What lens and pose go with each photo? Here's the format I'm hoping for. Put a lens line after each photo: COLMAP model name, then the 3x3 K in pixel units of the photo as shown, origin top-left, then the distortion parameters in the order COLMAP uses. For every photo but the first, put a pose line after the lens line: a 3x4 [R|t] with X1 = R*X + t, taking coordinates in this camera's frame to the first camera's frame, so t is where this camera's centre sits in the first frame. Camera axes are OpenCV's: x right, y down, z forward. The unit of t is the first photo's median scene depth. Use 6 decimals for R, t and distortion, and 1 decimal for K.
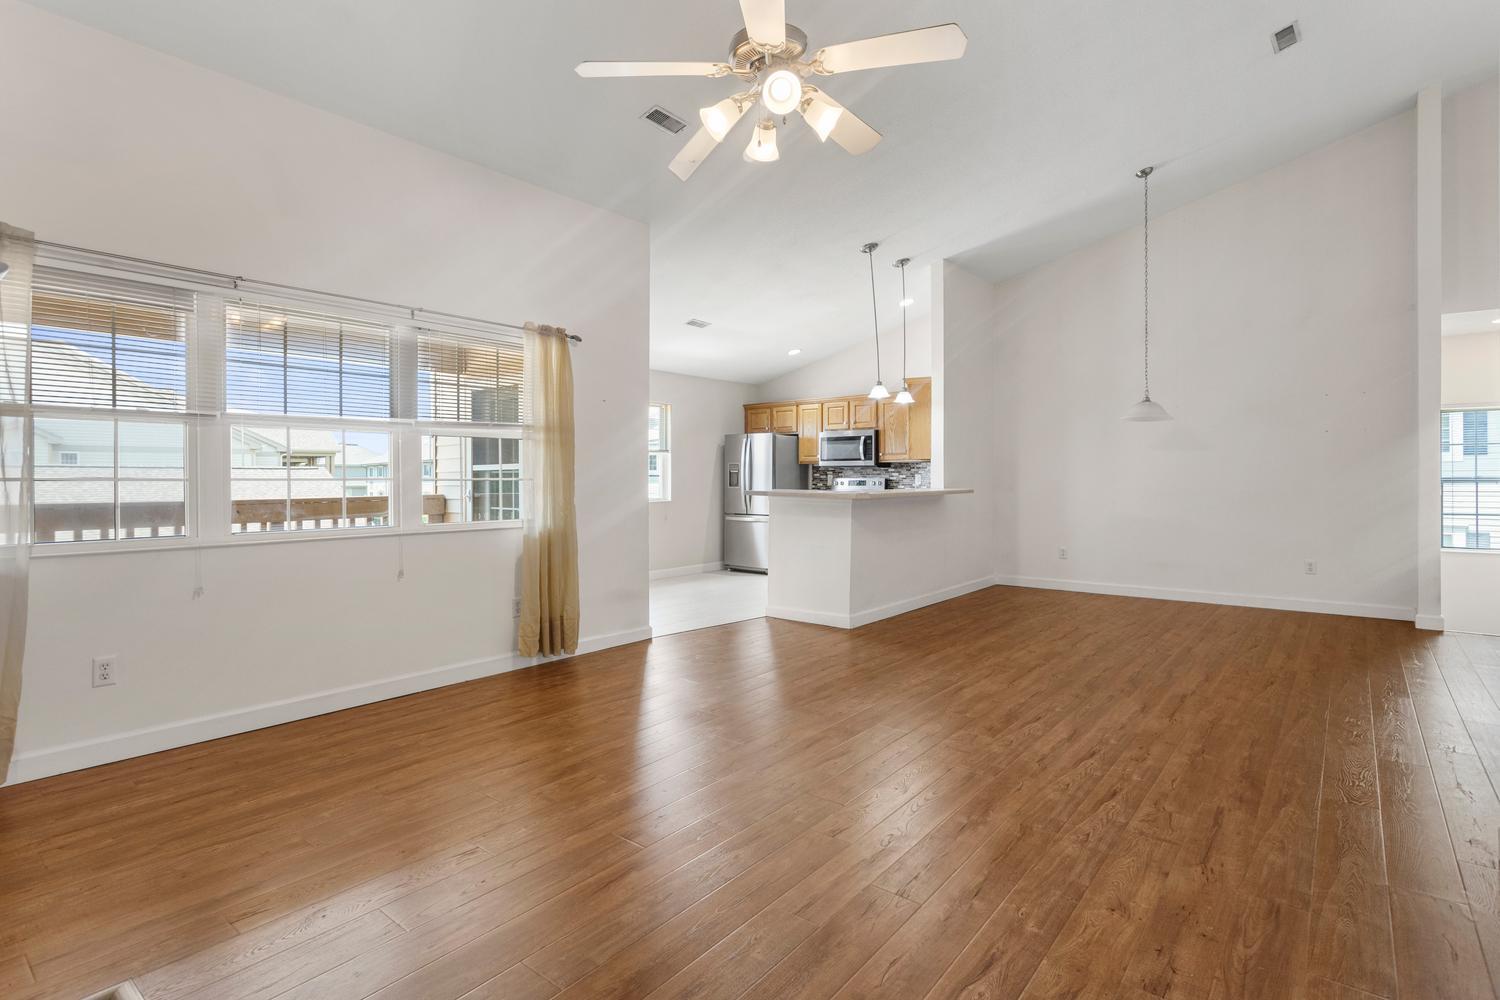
lens RADIAL K [[723.0, 0, 750.7], [0, 723.0, 504.1], [0, 0, 1]] dist [-0.000219, 0.000734]
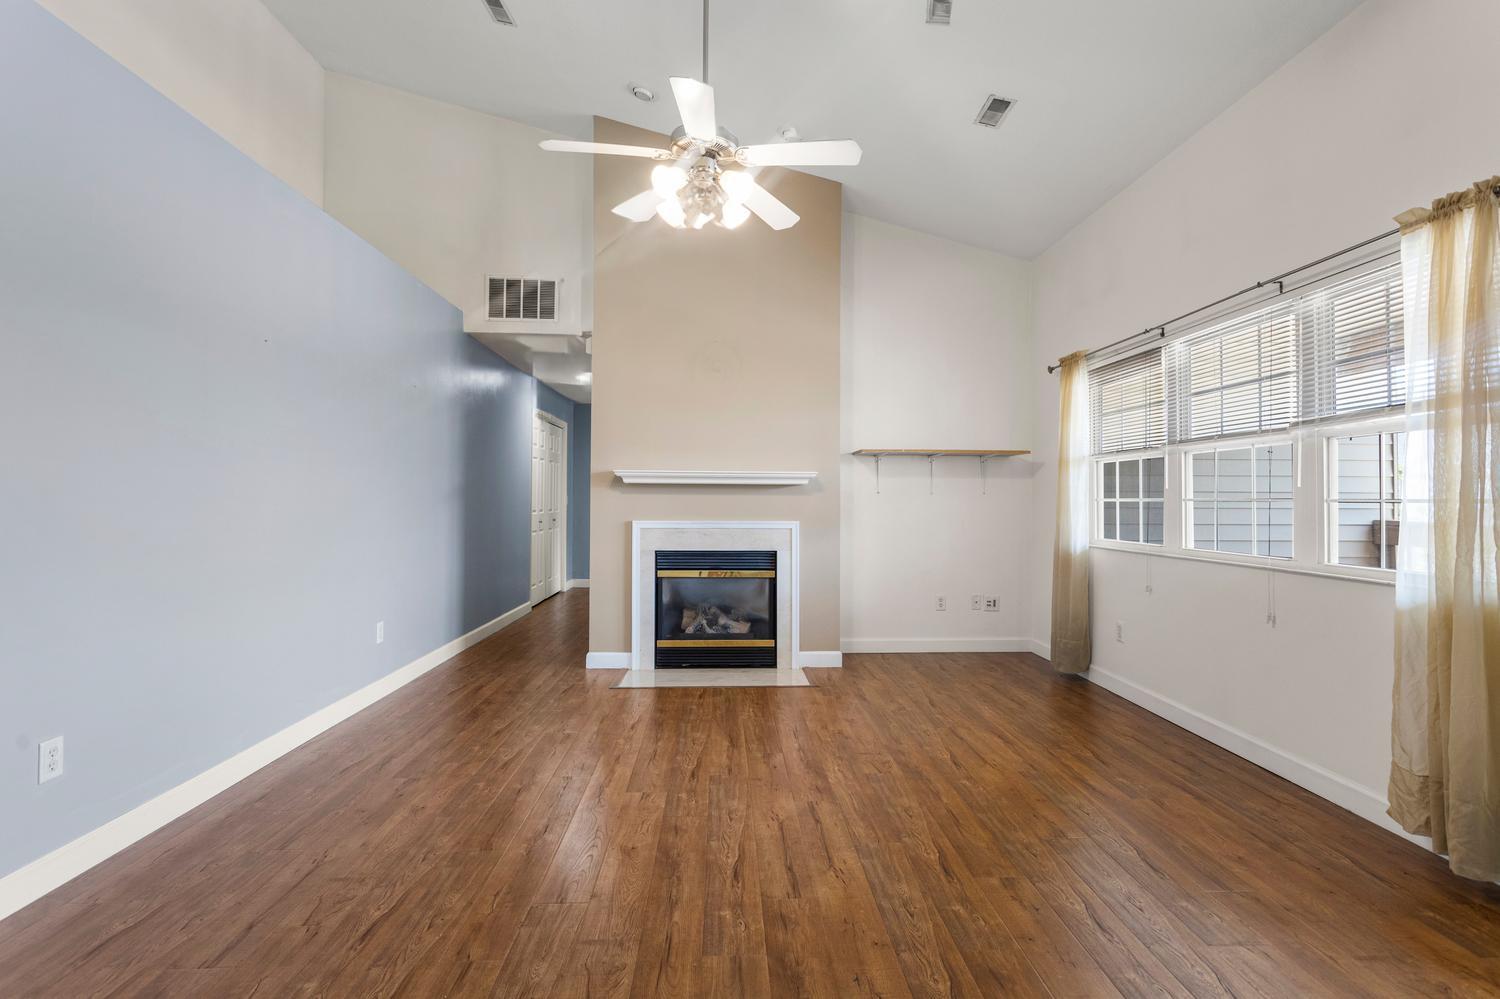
lens RADIAL K [[723.0, 0, 748.1], [0, 723.0, 483.9], [0, 0, 1]] dist [-0.000219, 0.000734]
pose [[-0.748306, -0.015429, -0.663174, 0.221876], [-0.024191, 0.999699, 0.004038, -0.018460], [0.662912, 0.019064, -0.748454, 0.562254]]
